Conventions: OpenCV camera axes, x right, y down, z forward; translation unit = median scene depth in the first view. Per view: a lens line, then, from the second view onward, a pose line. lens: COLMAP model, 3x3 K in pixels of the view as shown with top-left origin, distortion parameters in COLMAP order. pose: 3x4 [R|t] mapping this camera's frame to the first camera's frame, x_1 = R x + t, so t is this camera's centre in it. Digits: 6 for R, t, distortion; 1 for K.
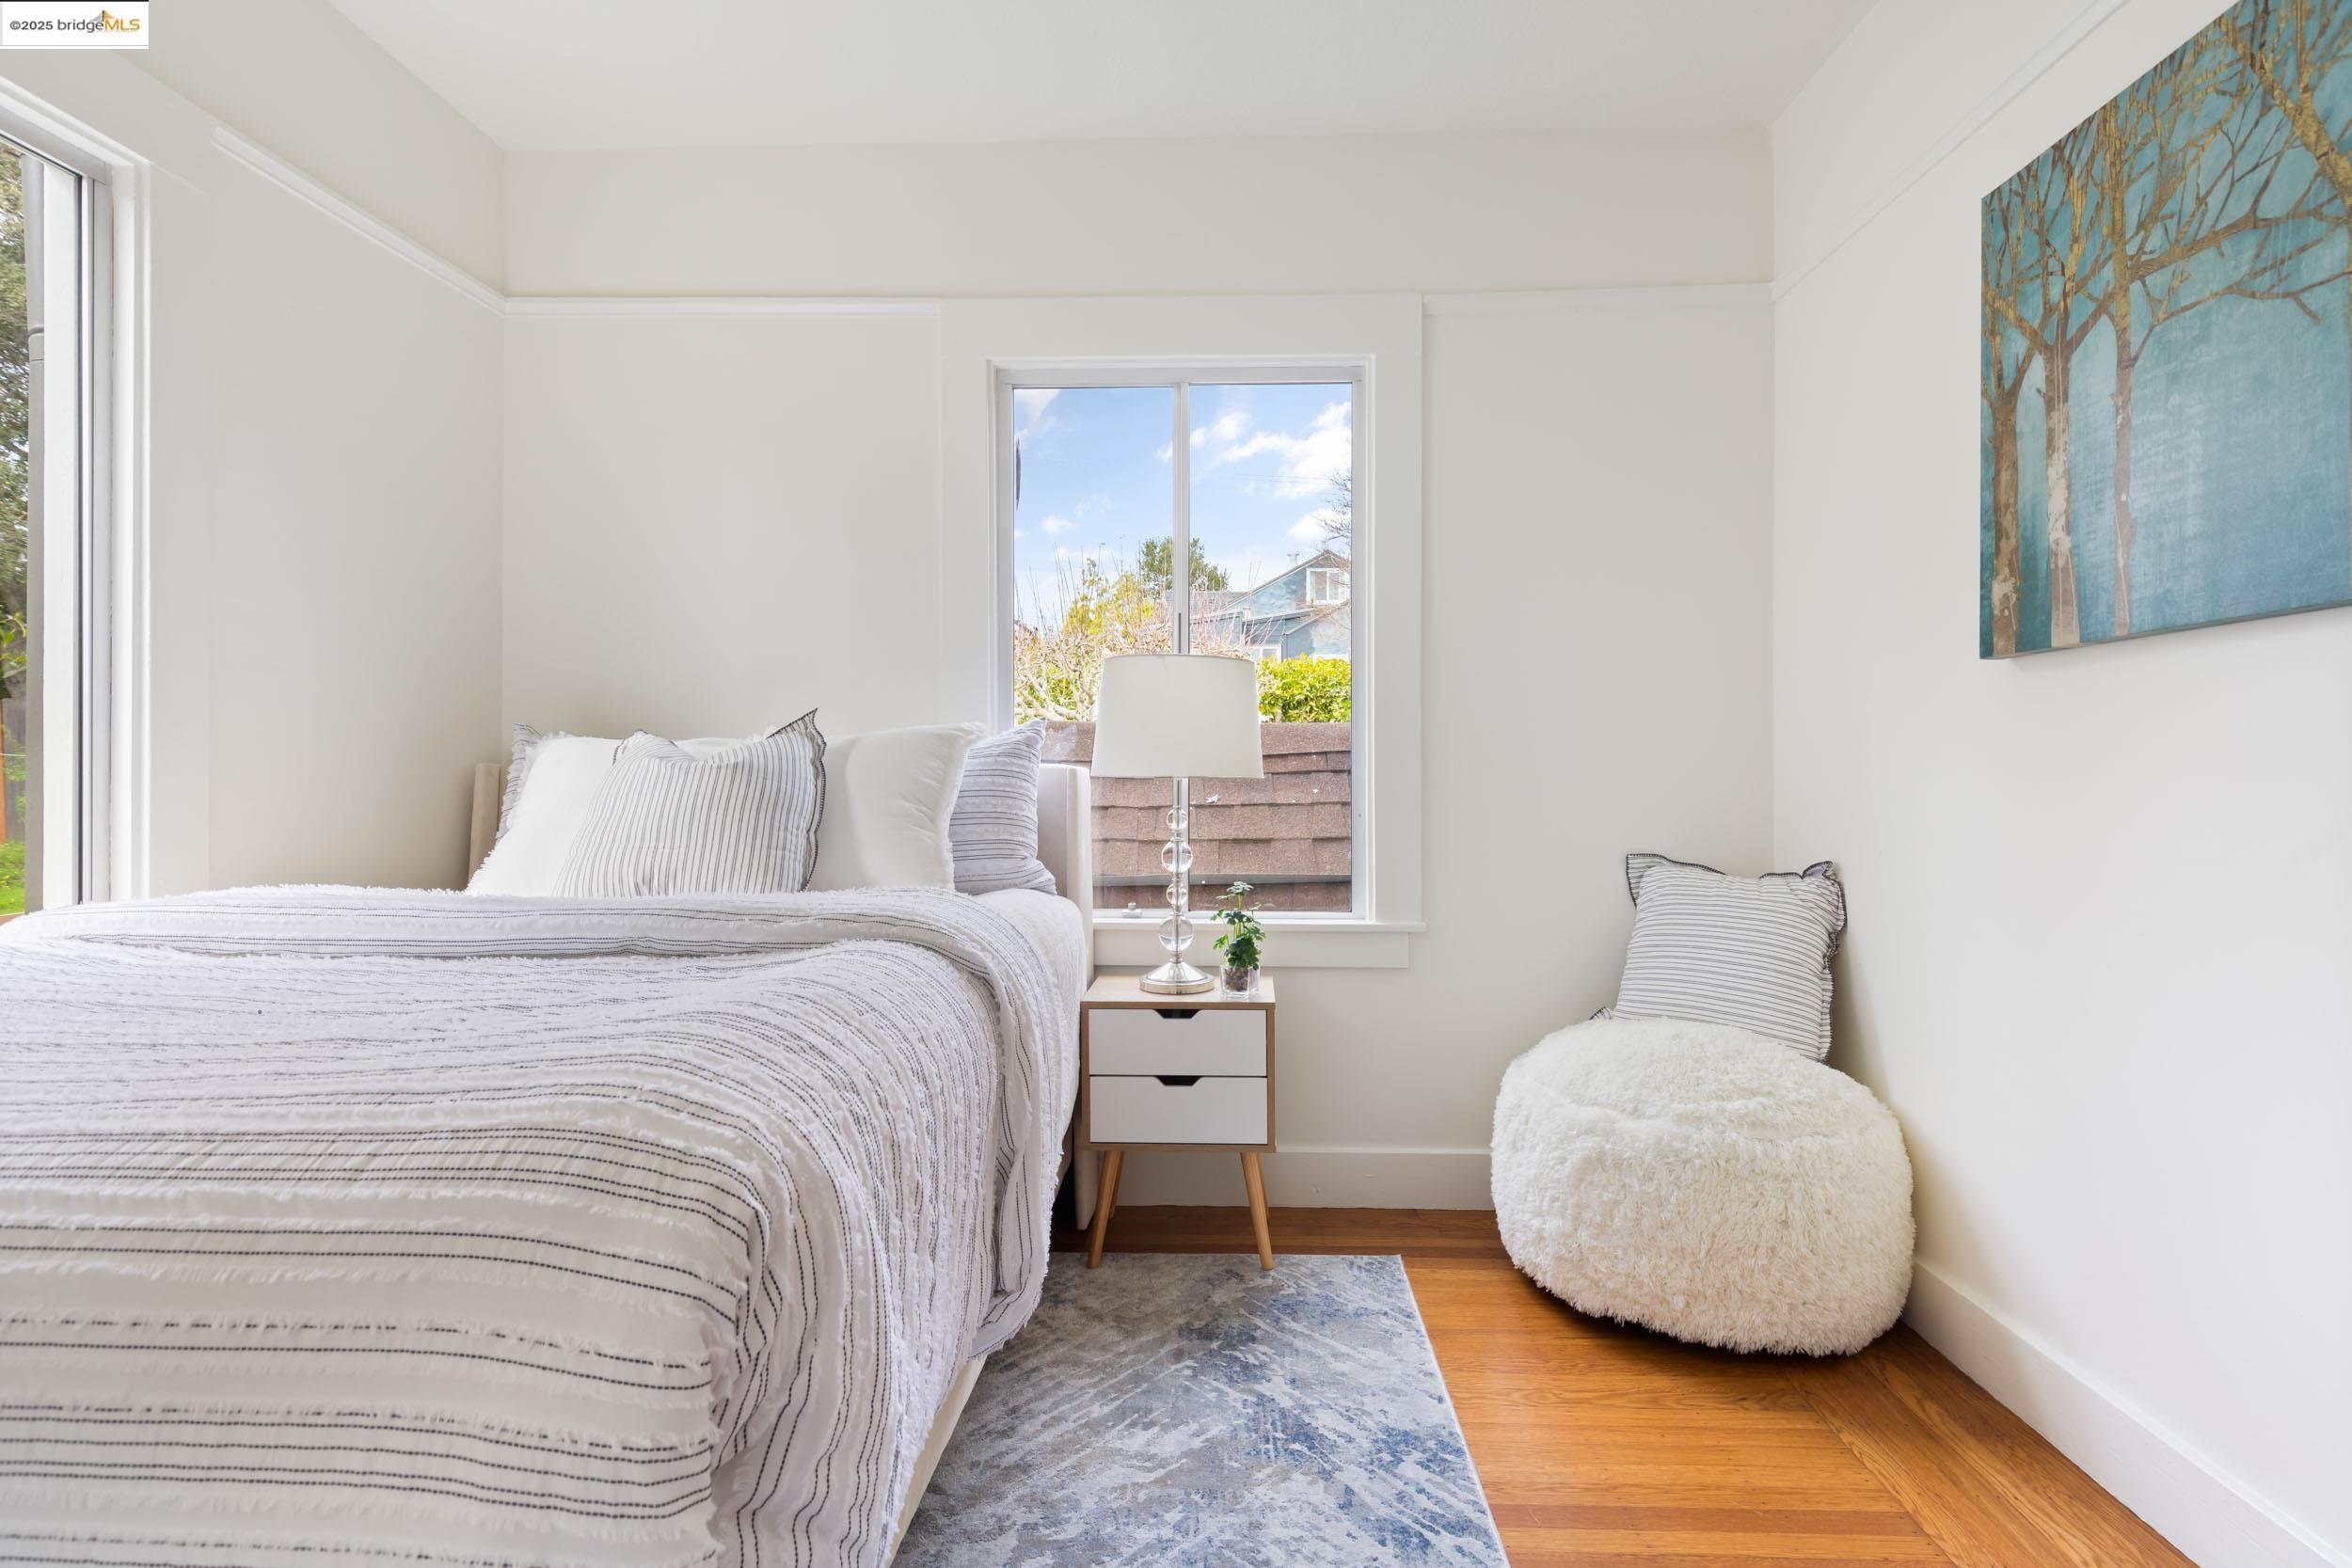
lens RADIAL K [[1191.4, 0, 1178.5], [0, 1191.4, 768.1], [0, 0, 1]] dist [0.003524, 0.001947]
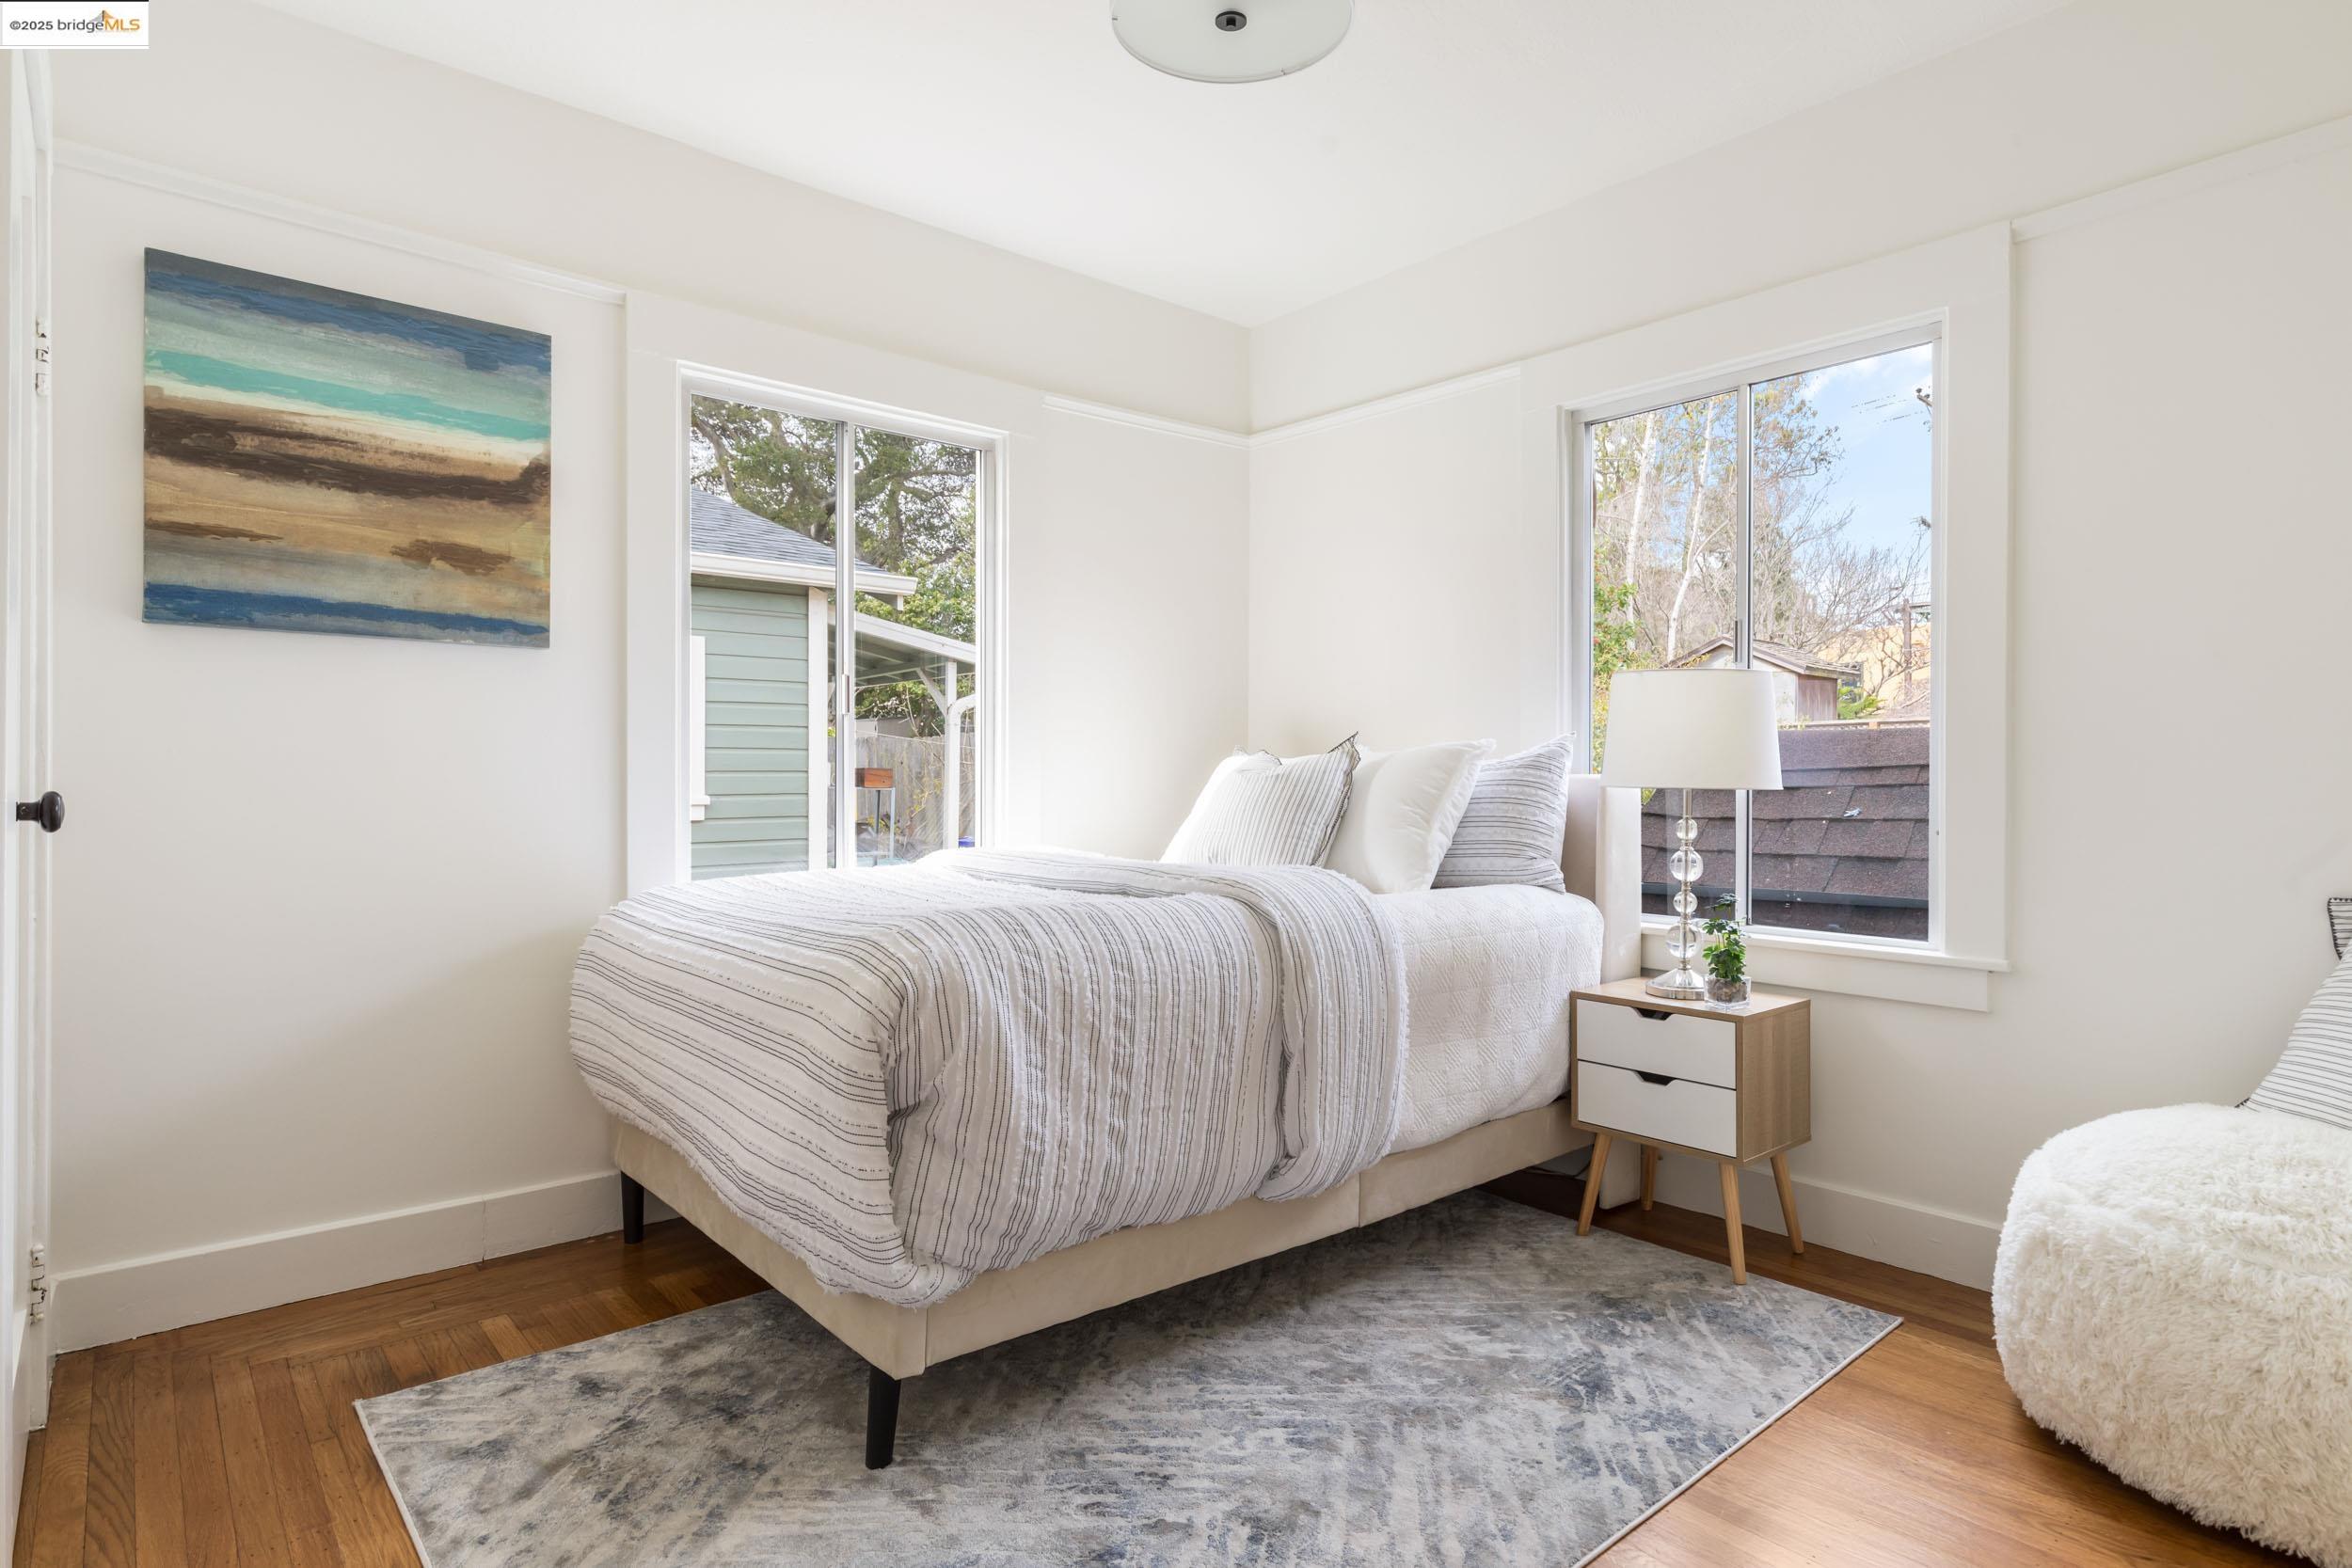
lens RADIAL K [[1285.0, 0, 1183.3], [0, 1285.0, 784.8], [0, 0, 1]] dist [0.013384, -0.000294]
pose [[0.672336, 0.005922, -0.740222, 0.578880], [-0.001291, 0.999976, 0.006827, -0.002165], [0.740245, -0.003634, 0.672328, -0.065161]]
